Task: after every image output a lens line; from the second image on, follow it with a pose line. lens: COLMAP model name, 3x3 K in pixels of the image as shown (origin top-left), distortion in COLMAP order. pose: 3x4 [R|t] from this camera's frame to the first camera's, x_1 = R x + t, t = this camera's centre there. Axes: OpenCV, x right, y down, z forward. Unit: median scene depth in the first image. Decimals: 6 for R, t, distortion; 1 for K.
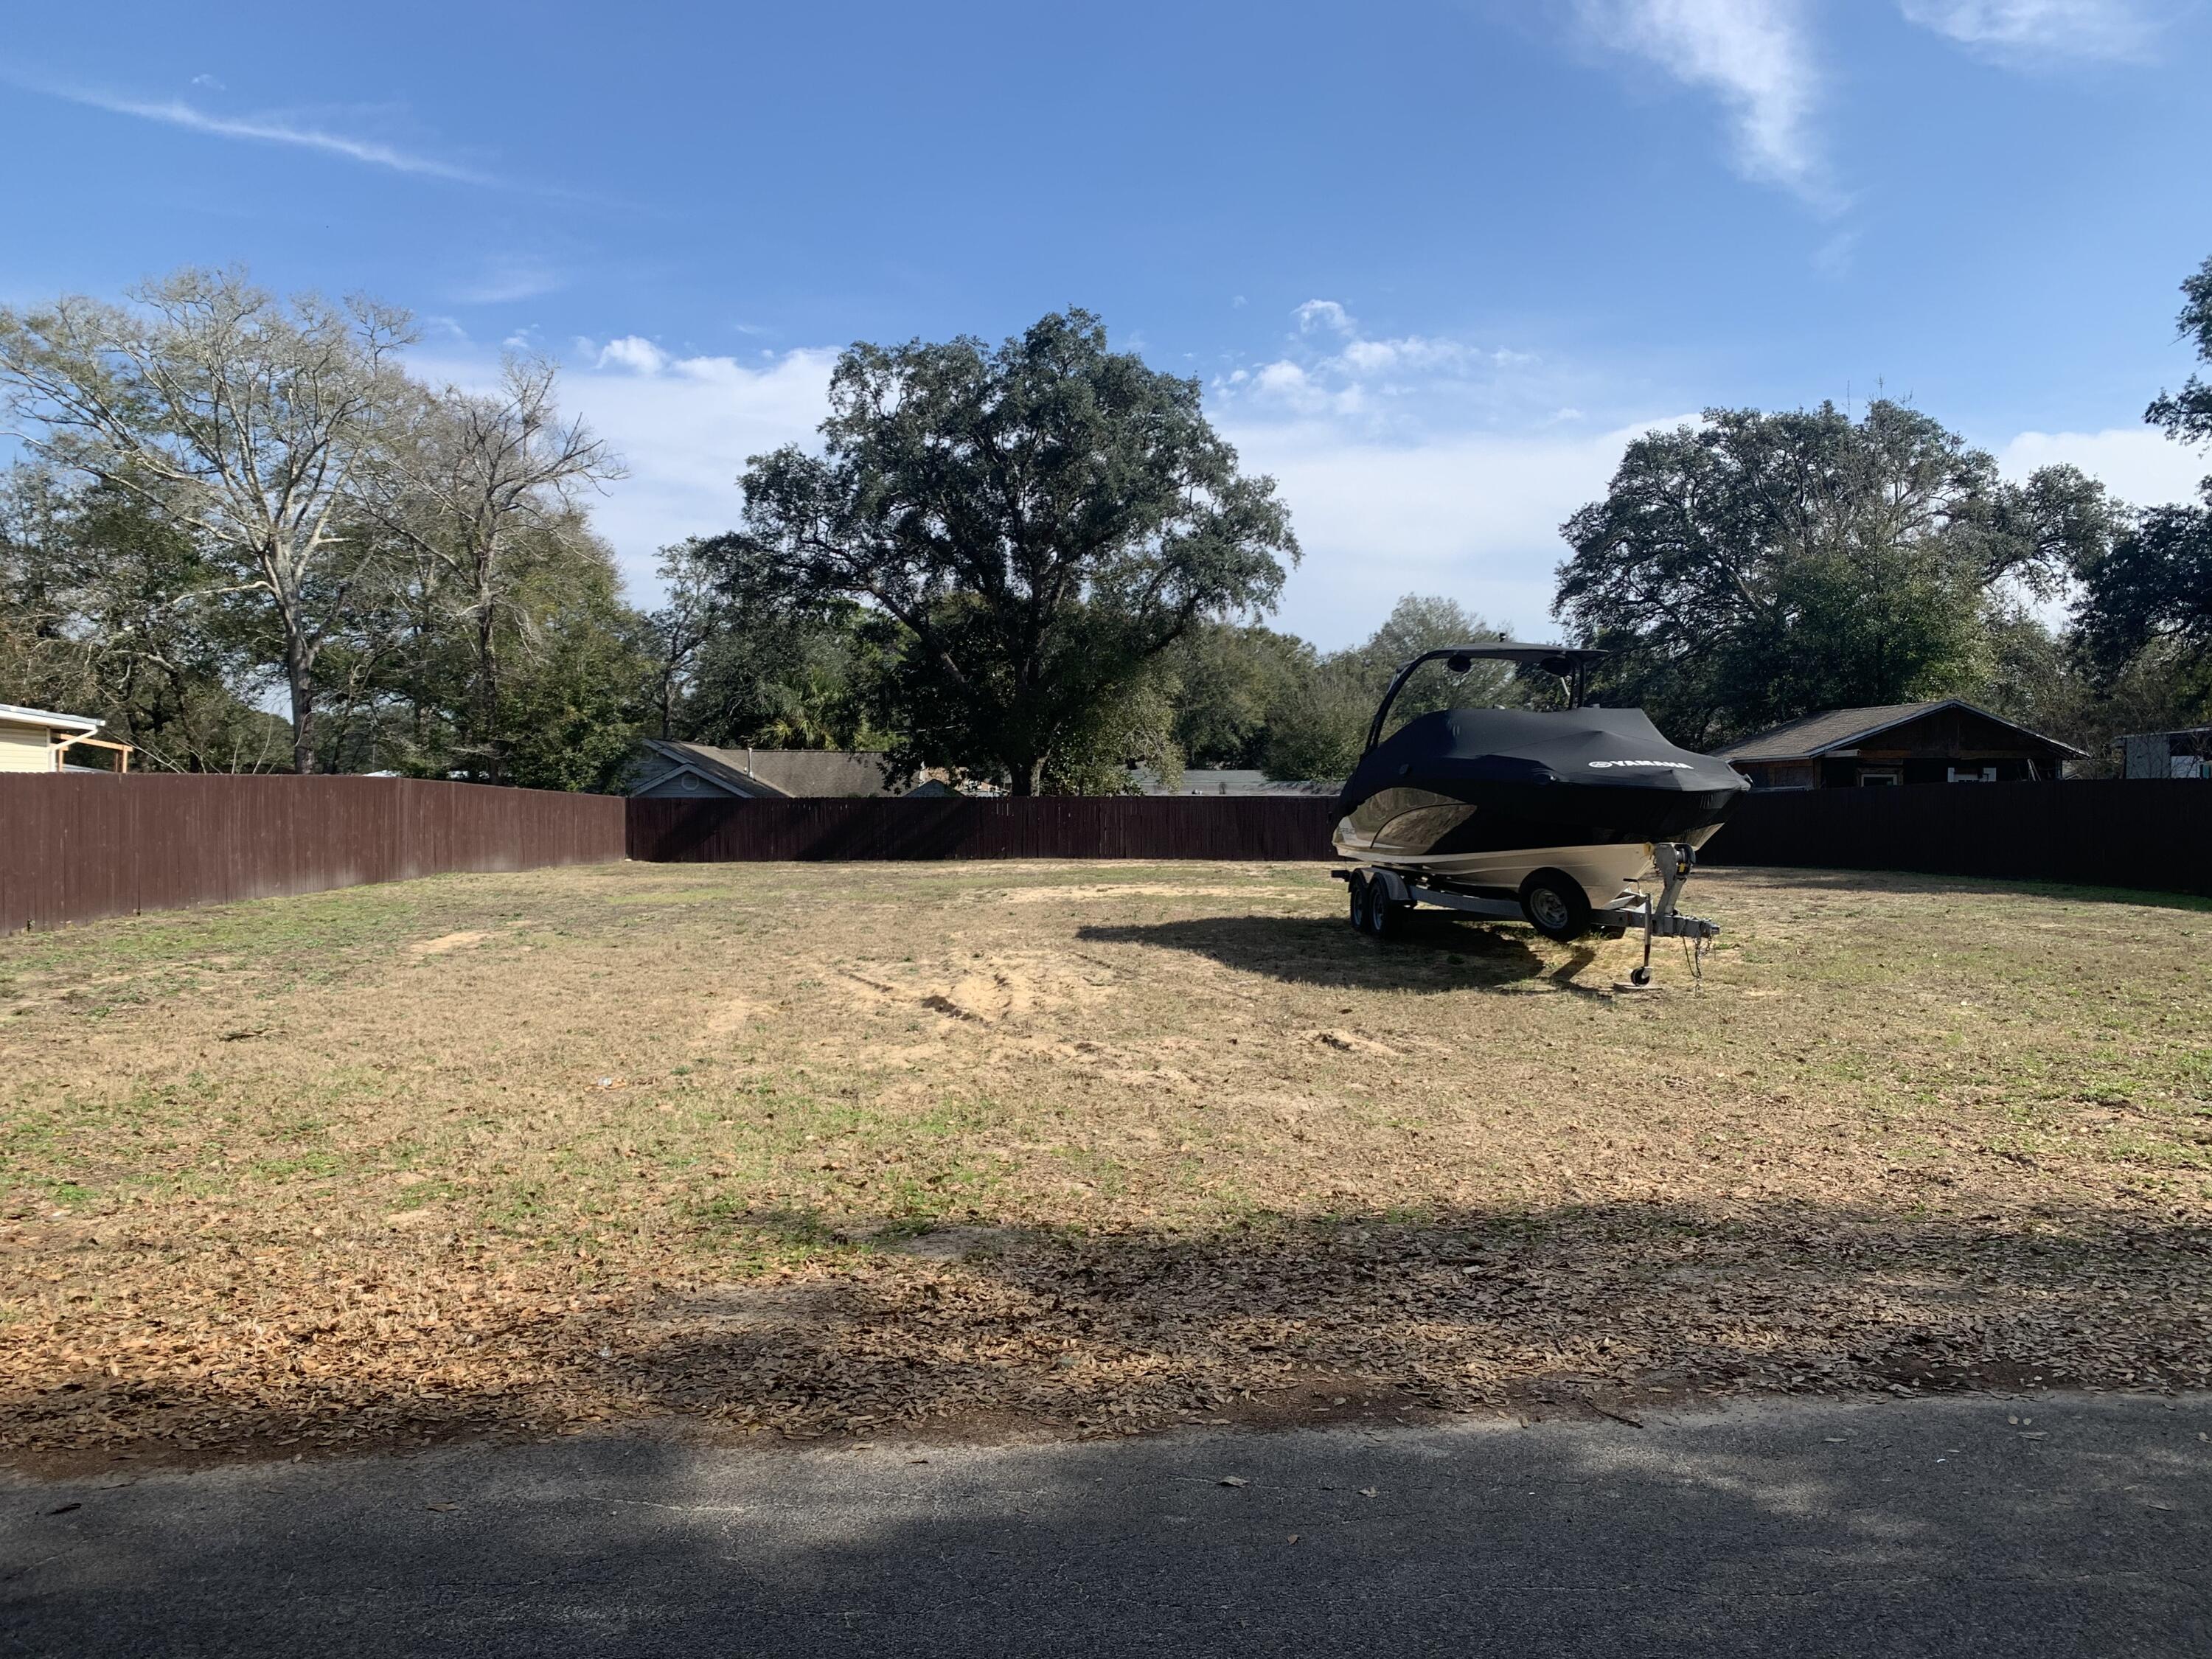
lens RADIAL K [[1660.9, 0, 1092.7], [0, 1660.9, 825.4], [0, 0, 1]] dist [0.021149, -0.046882]
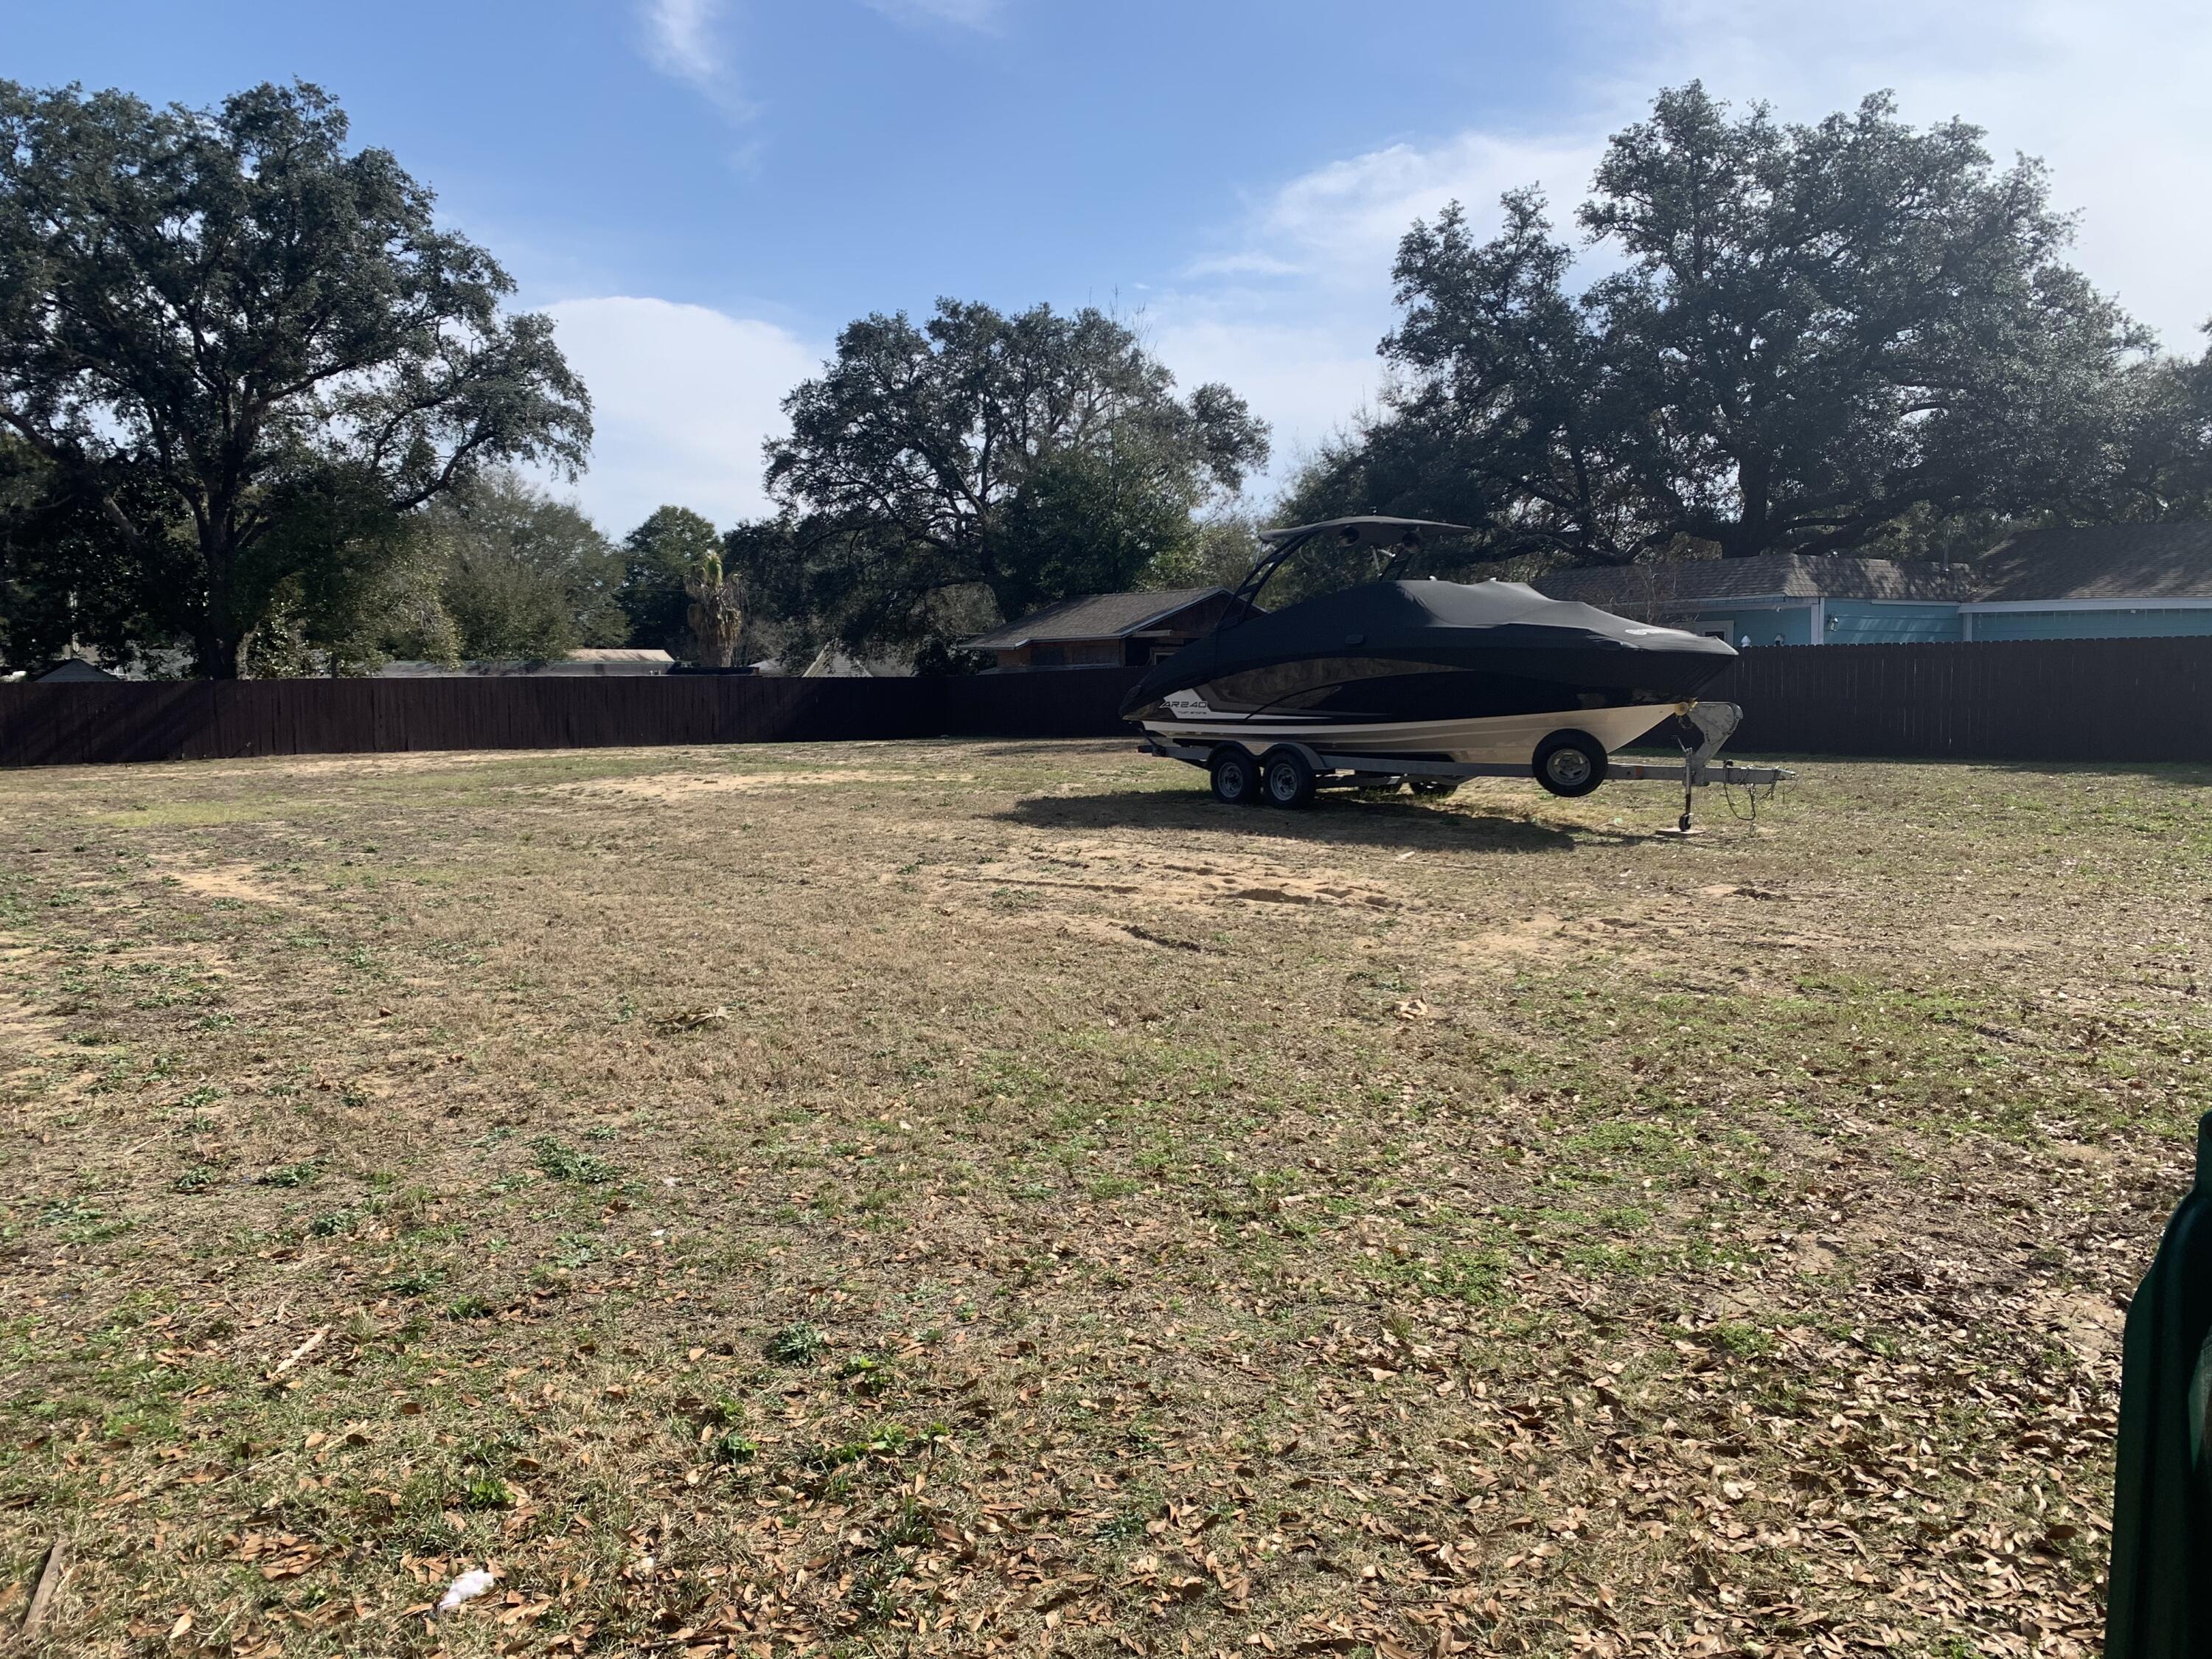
lens RADIAL K [[1660.9, 0, 1118.1], [0, 1660.9, 815.8], [0, 0, 1]] dist [0.021149, -0.046882]
pose [[0.822492, -0.056533, 0.565960, -0.148609], [0.019783, 0.997290, 0.070867, -0.001013], [-0.568432, -0.047091, 0.821382, 0.078652]]
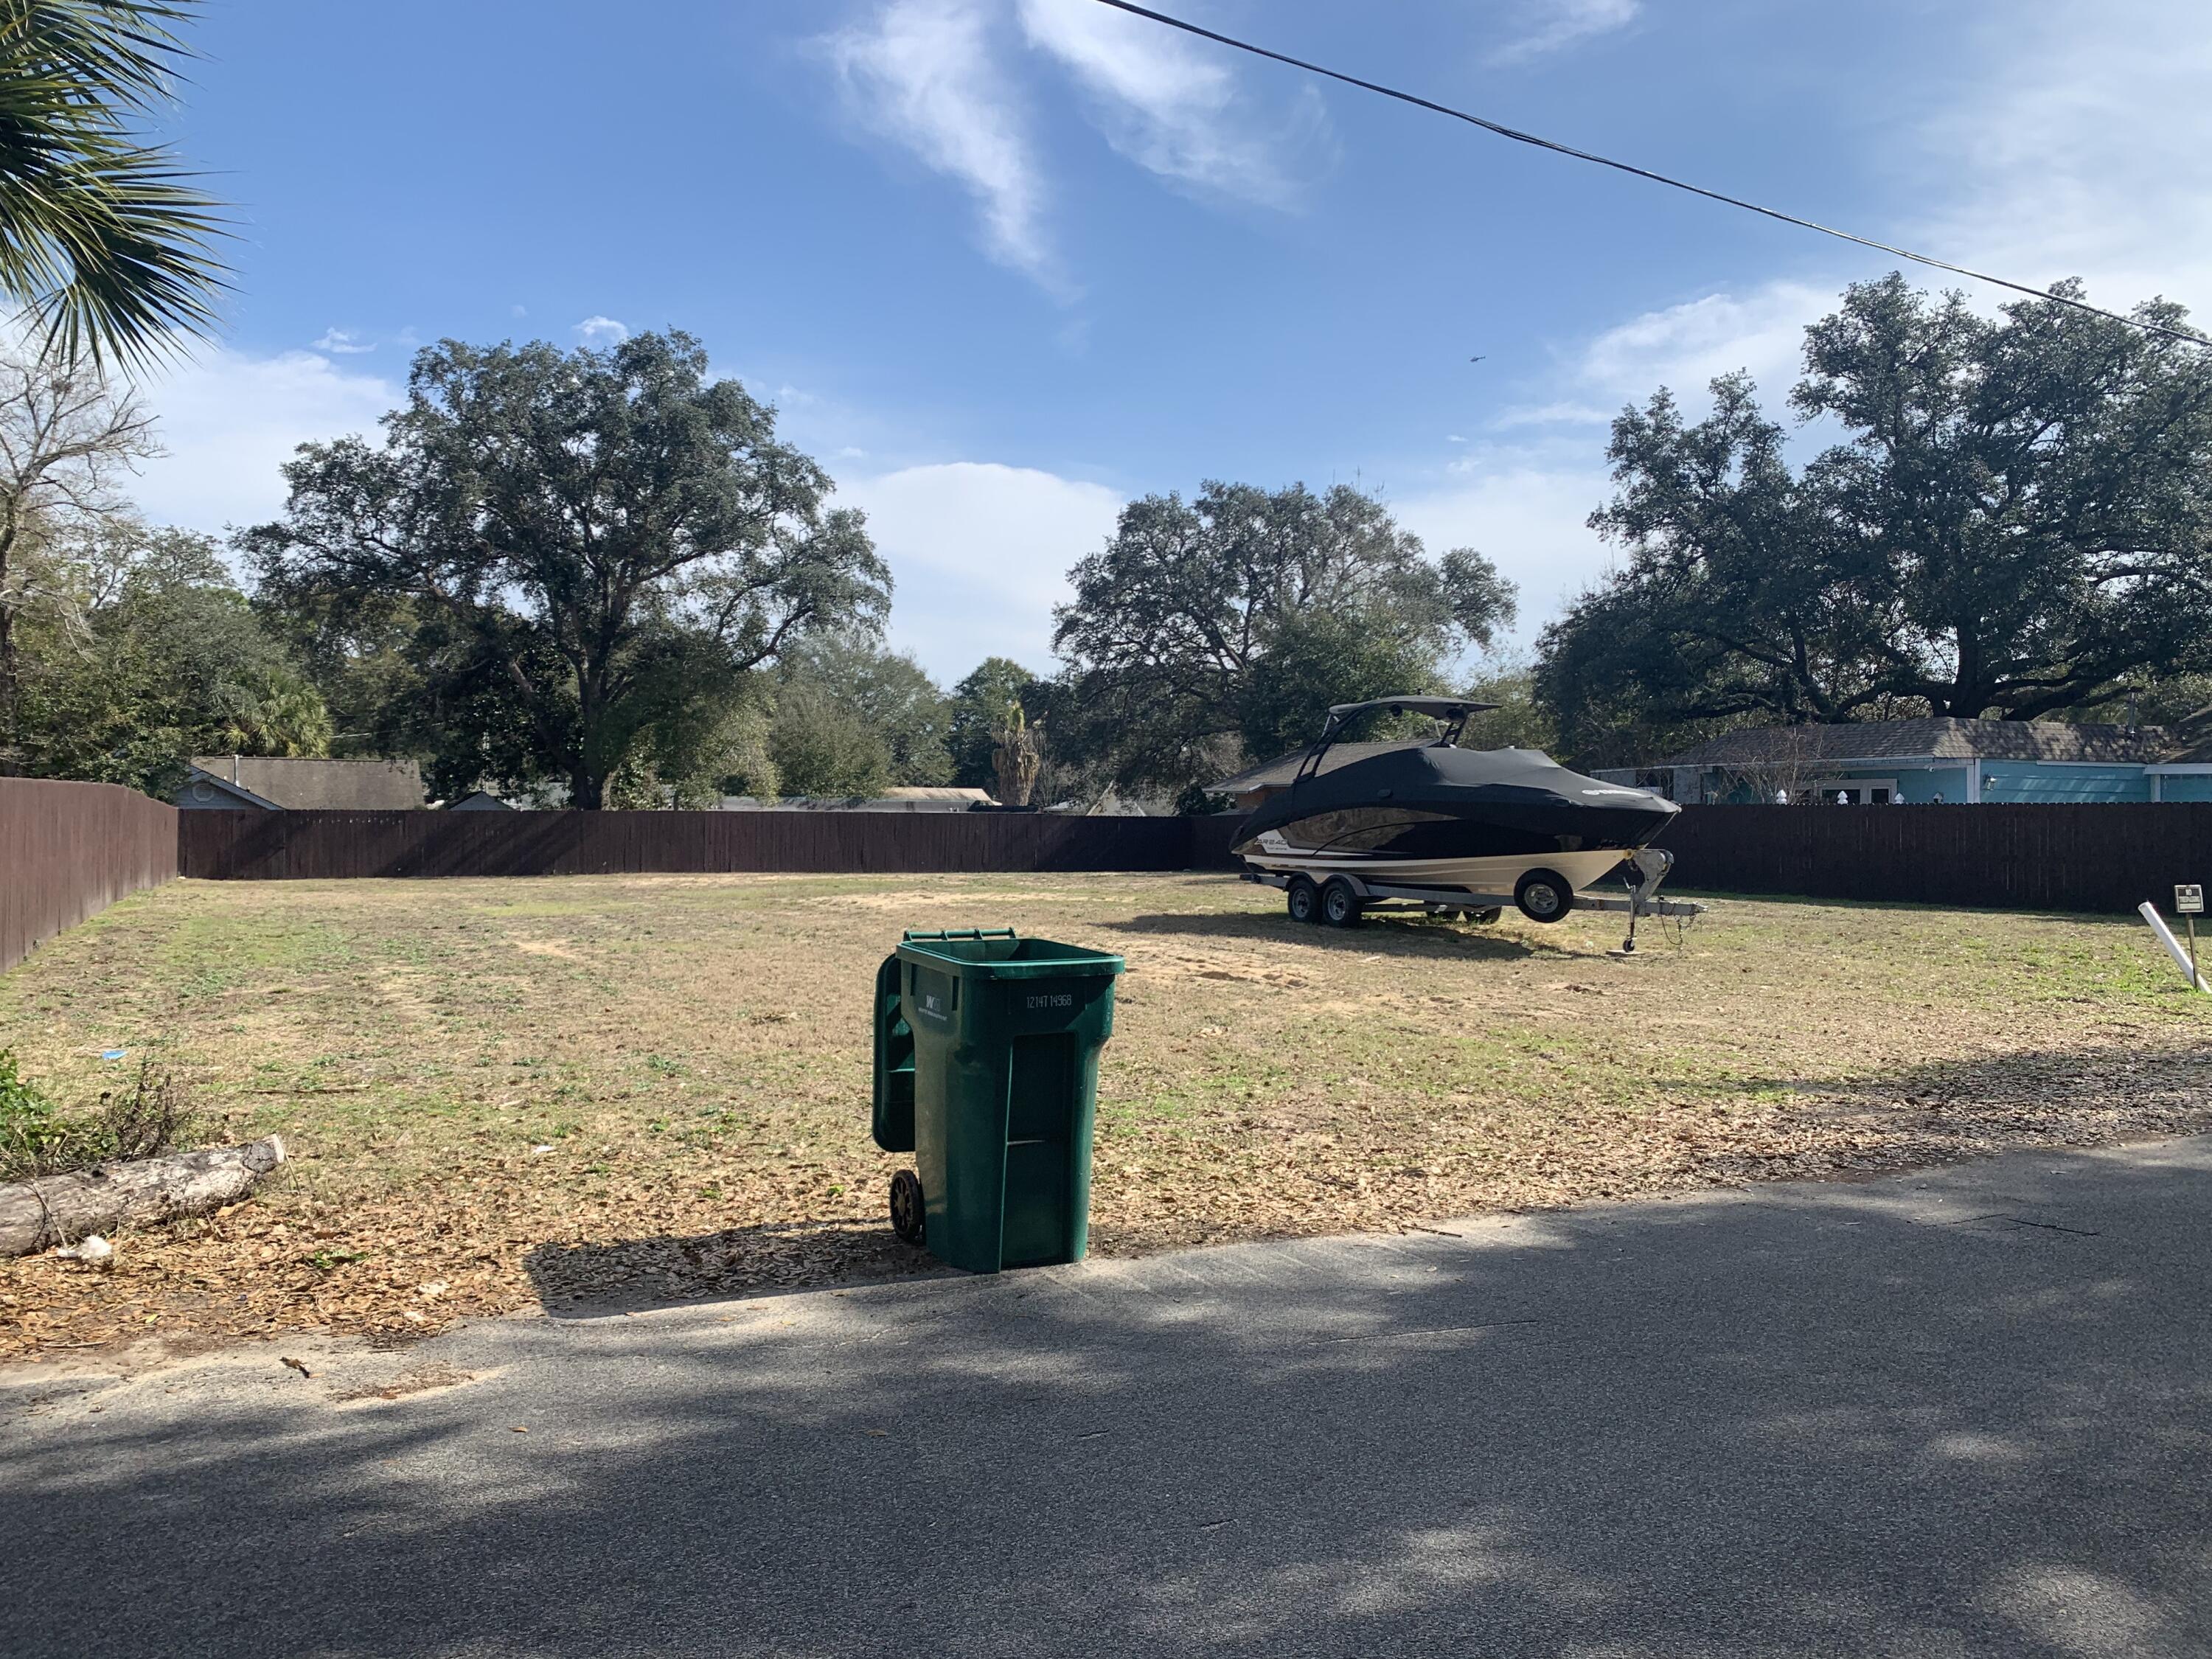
lens RADIAL K [[1660.9, 0, 1101.2], [0, 1660.9, 832.5], [0, 0, 1]] dist [0.021149, -0.046882]
pose [[0.920086, 0.003181, 0.391703, -0.152689], [-0.001123, 0.999984, -0.005484, 0.000182], [-0.391714, 0.004606, 0.920075, -0.027709]]
